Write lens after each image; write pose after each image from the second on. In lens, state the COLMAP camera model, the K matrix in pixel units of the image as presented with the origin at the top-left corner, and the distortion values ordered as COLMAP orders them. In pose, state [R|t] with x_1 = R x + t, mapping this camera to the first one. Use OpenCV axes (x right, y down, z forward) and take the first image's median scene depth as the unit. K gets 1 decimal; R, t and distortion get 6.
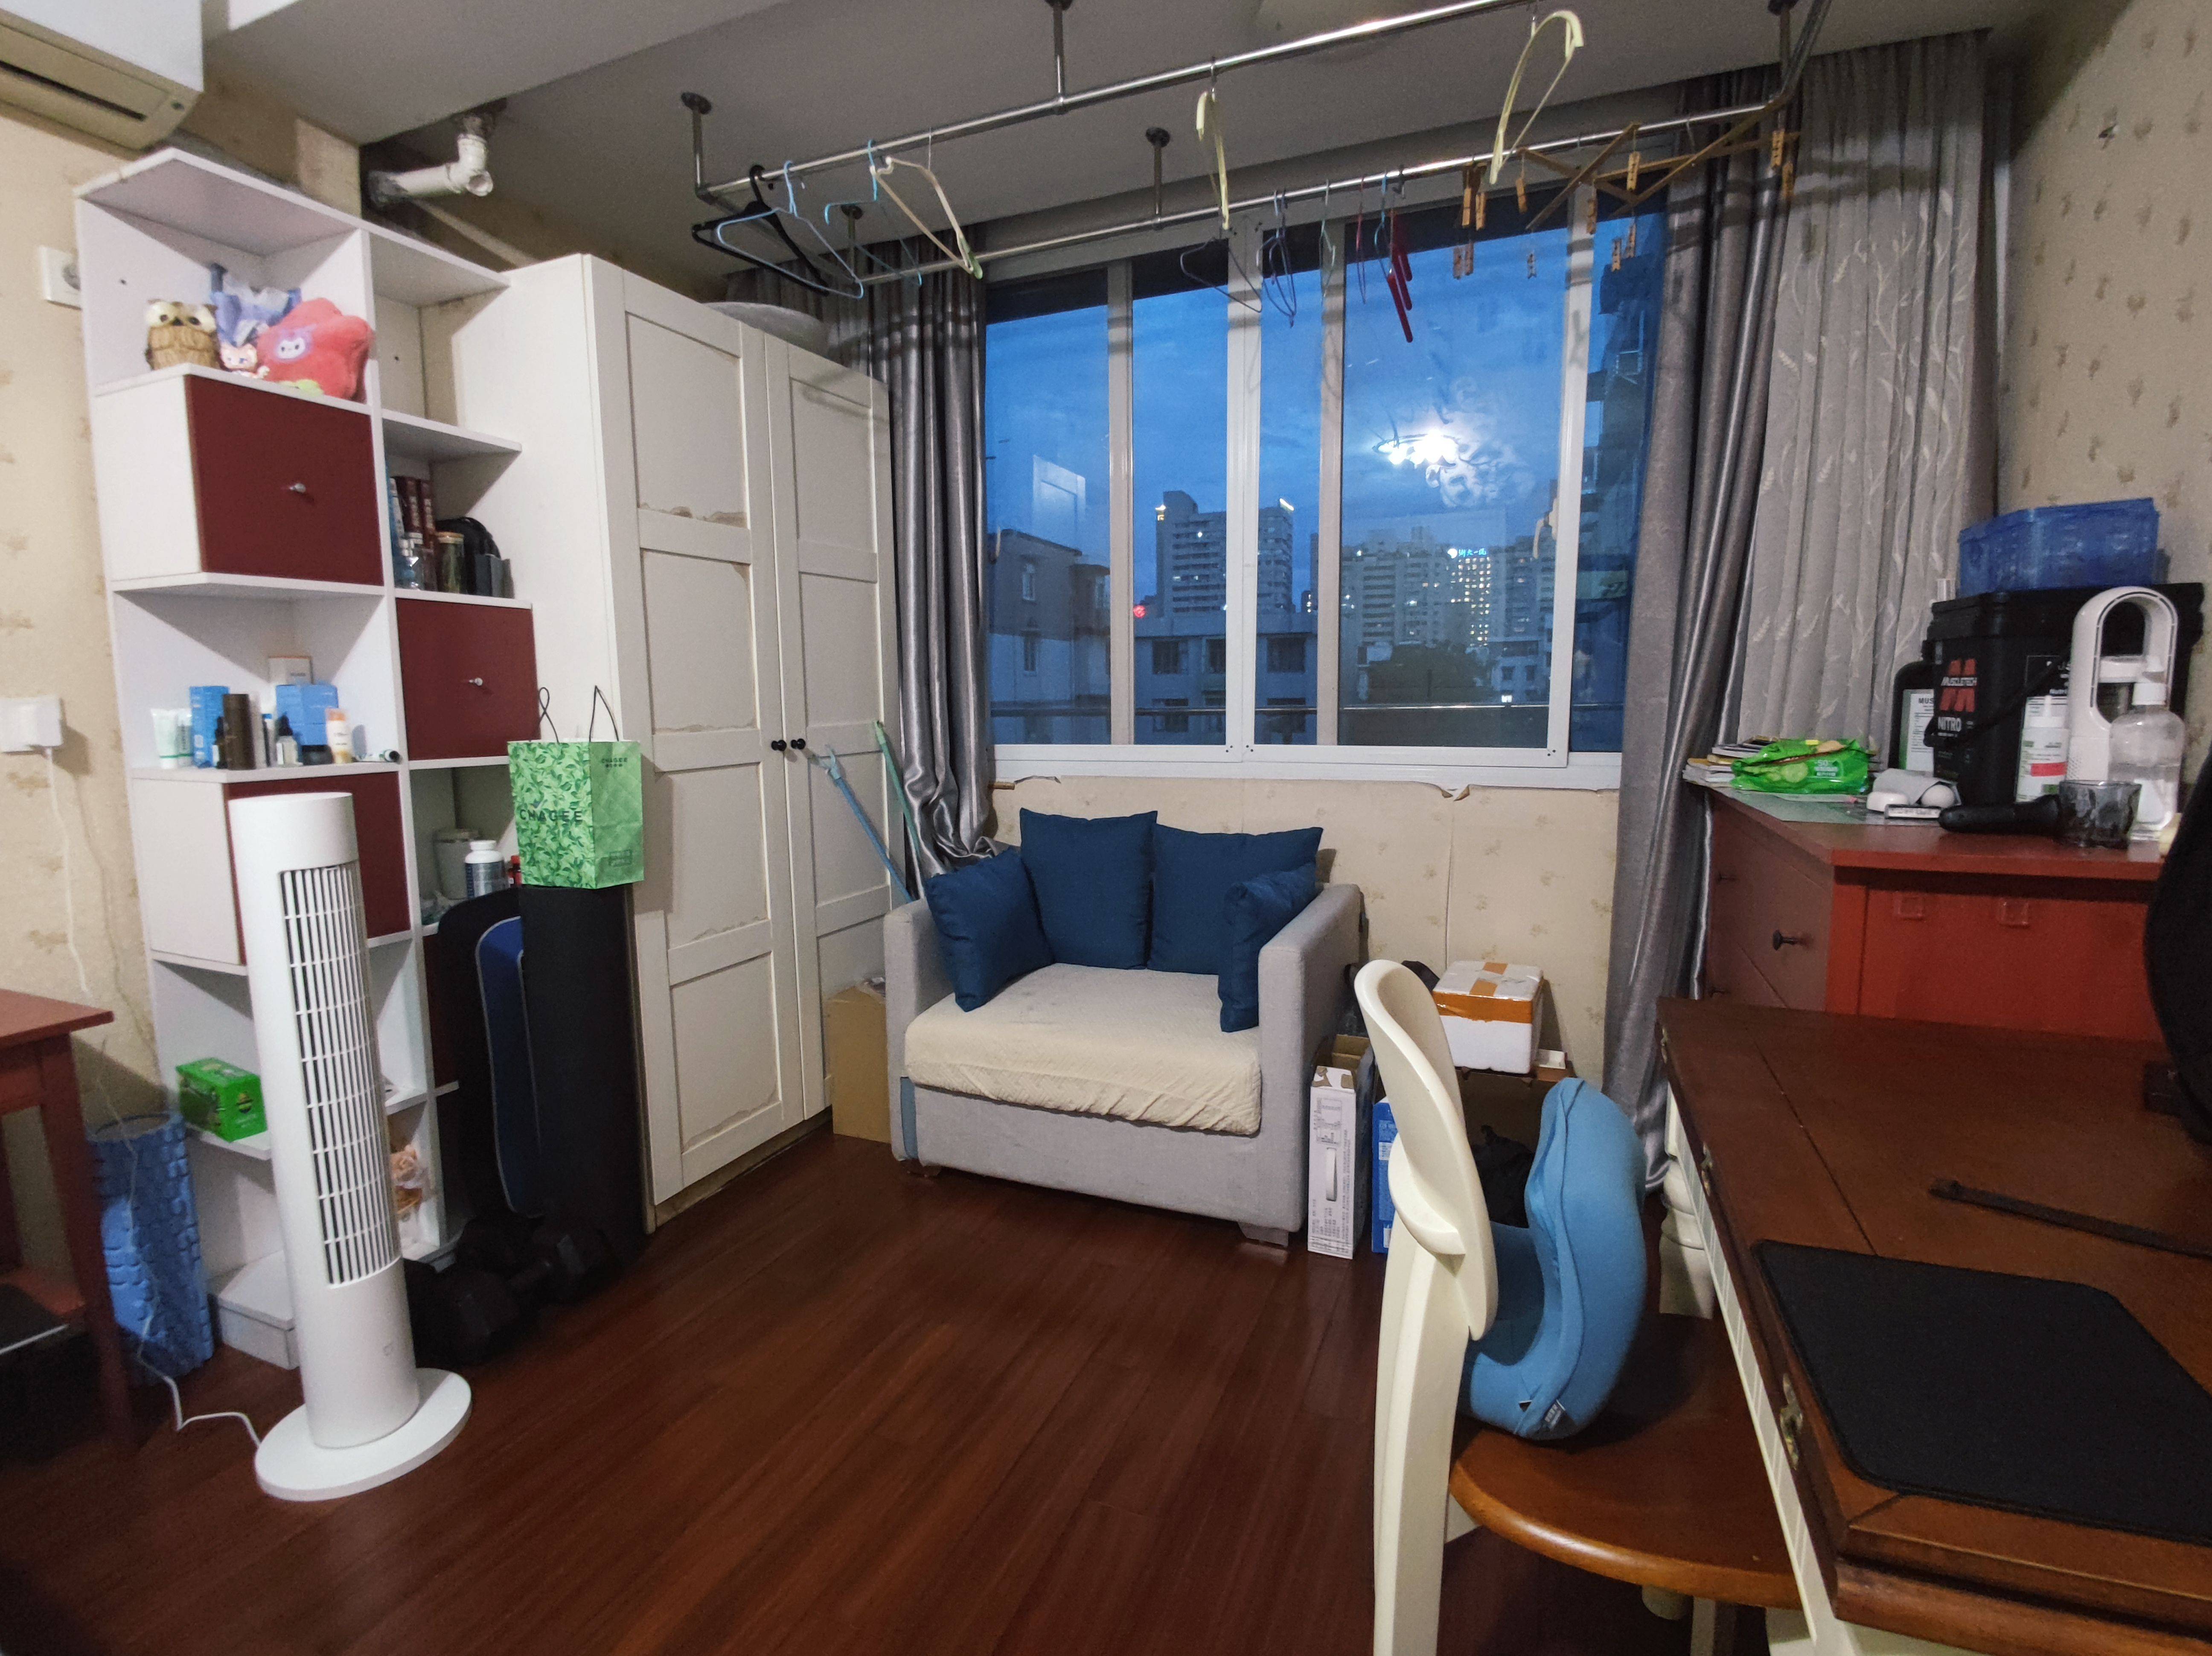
lens RADIAL K [[1059.7, 0, 1089.1], [0, 1059.7, 822.3], [0, 0, 1]] dist [0.000713, -0.015287]
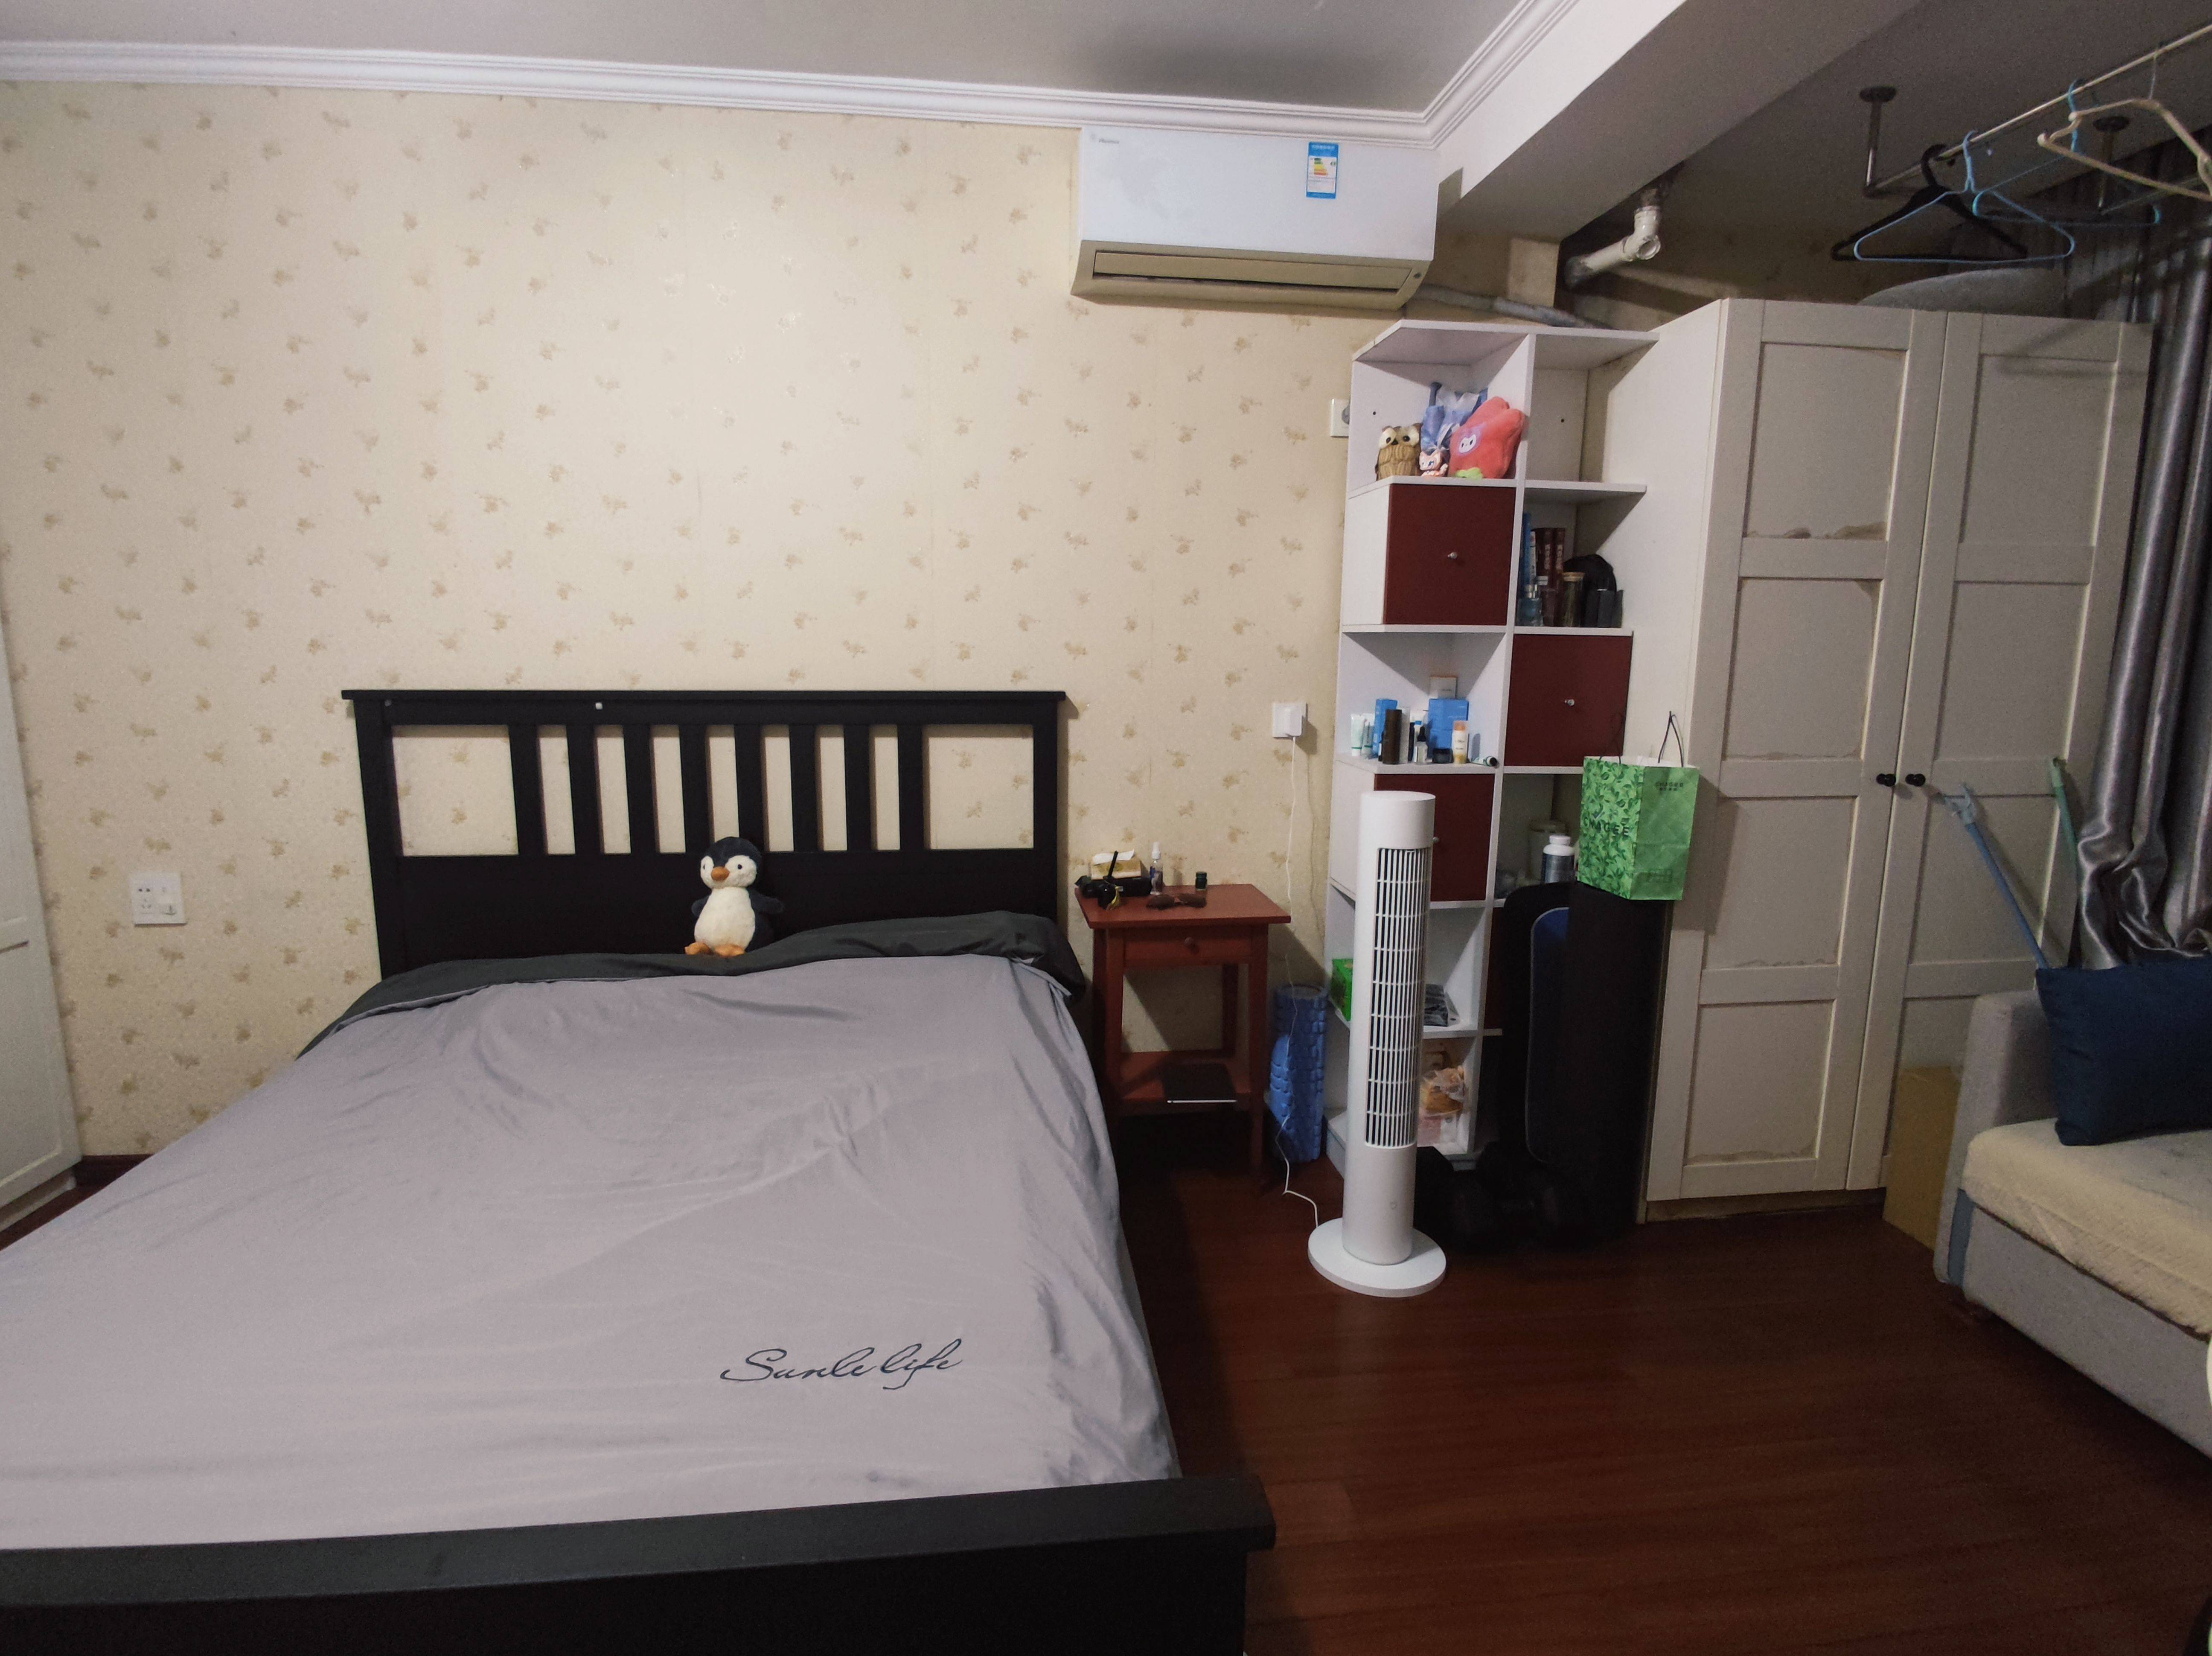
lens RADIAL K [[1059.7, 0, 1089.1], [0, 1059.7, 822.3], [0, 0, 1]] dist [0.000713, -0.015287]
pose [[0.496234, 0.151032, -0.854951, 0.171675], [-0.117763, 0.987361, 0.106070, -0.063057], [0.860165, 0.048045, 0.507748, -0.039440]]
